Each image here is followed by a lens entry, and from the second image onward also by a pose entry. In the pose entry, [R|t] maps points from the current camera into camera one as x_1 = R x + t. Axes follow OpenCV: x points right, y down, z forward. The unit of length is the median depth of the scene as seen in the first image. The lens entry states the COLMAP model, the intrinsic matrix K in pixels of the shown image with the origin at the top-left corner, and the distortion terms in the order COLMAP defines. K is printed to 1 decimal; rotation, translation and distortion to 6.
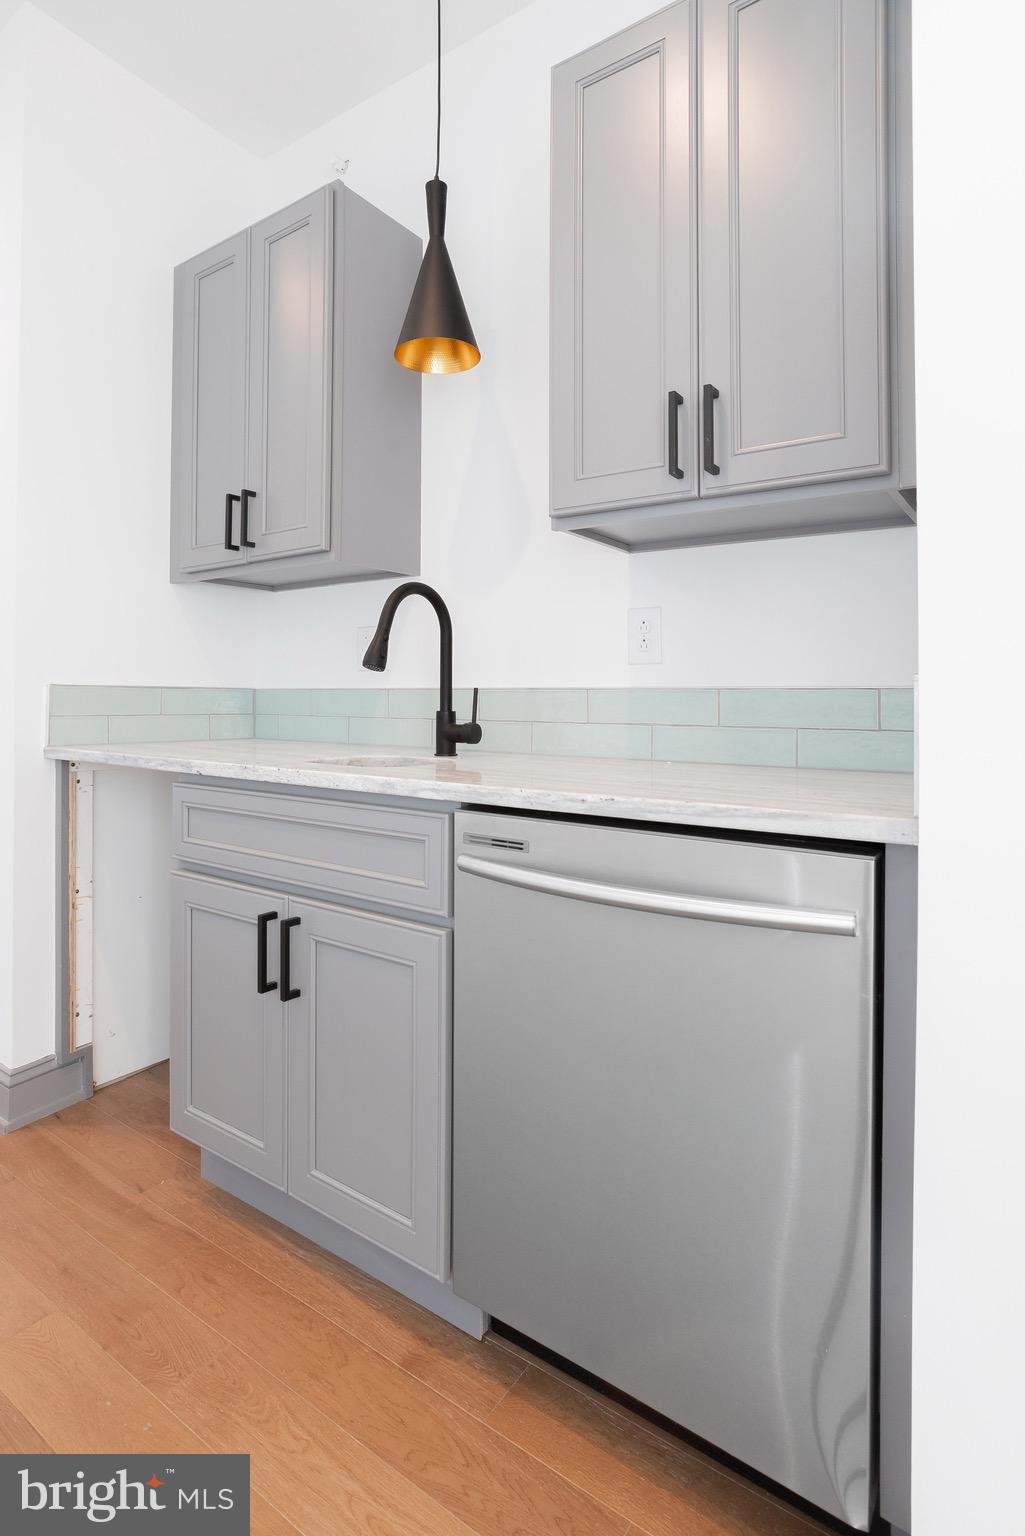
lens RADIAL K [[789.7, 0, 510.0], [0, 789.7, 703.2], [0, 0, 1]] dist [-0.031397, 0.009950]
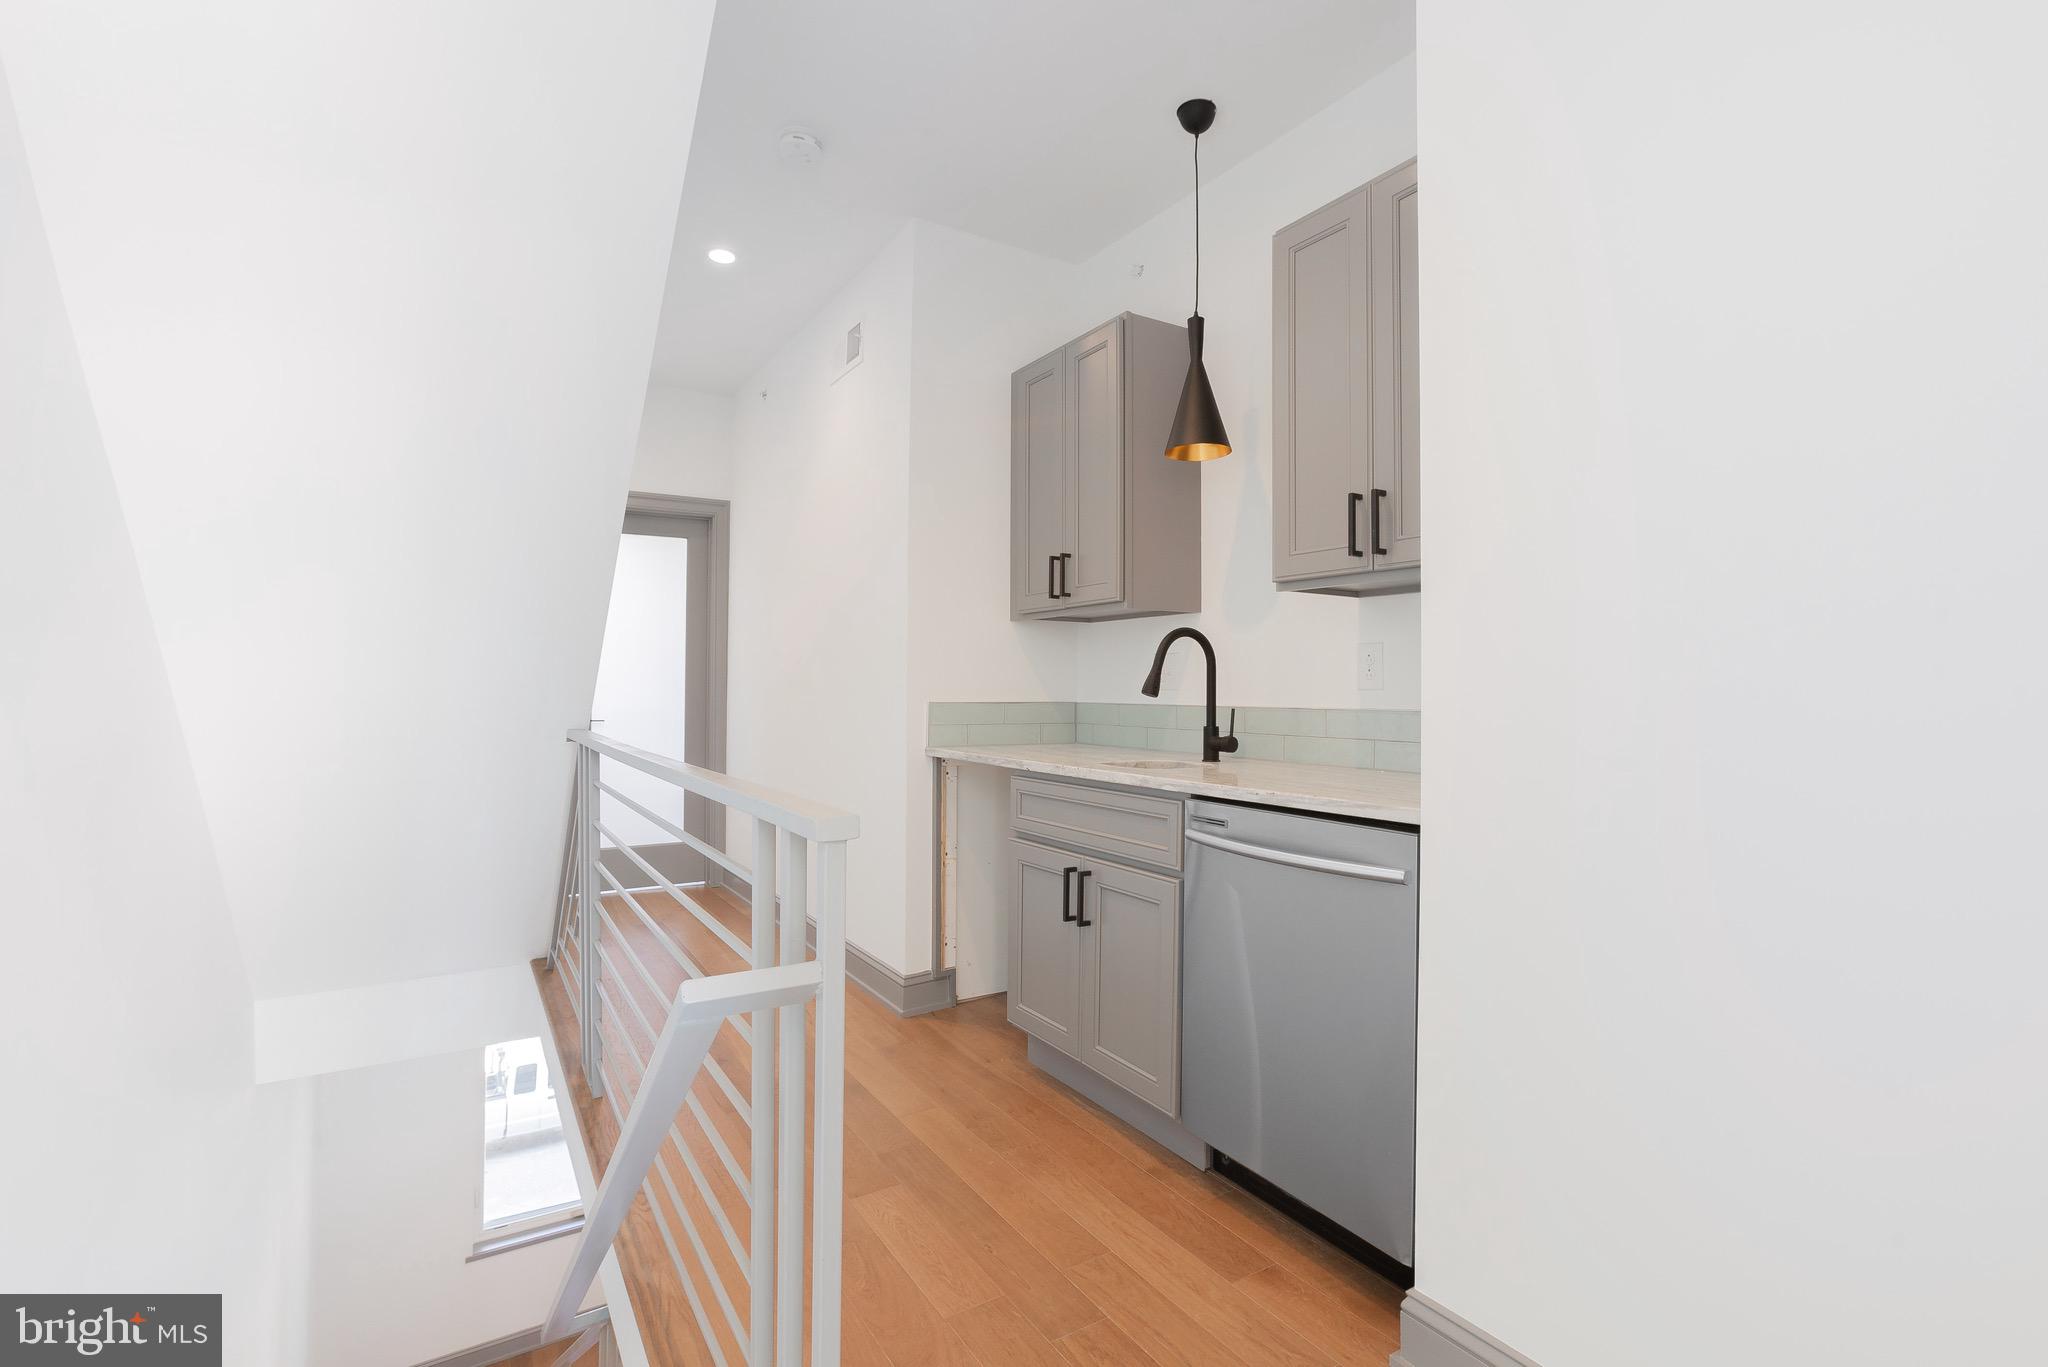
lens RADIAL K [[938.6, 0, 1022.4], [0, 938.6, 685.1], [0, 0, 1]] dist [-0.018397, 0.009535]
pose [[0.920339, -0.004888, -0.391092, 0.251365], [0.000374, 0.999932, -0.011618, -0.042321], [0.391122, 0.010547, 0.920278, -0.548754]]
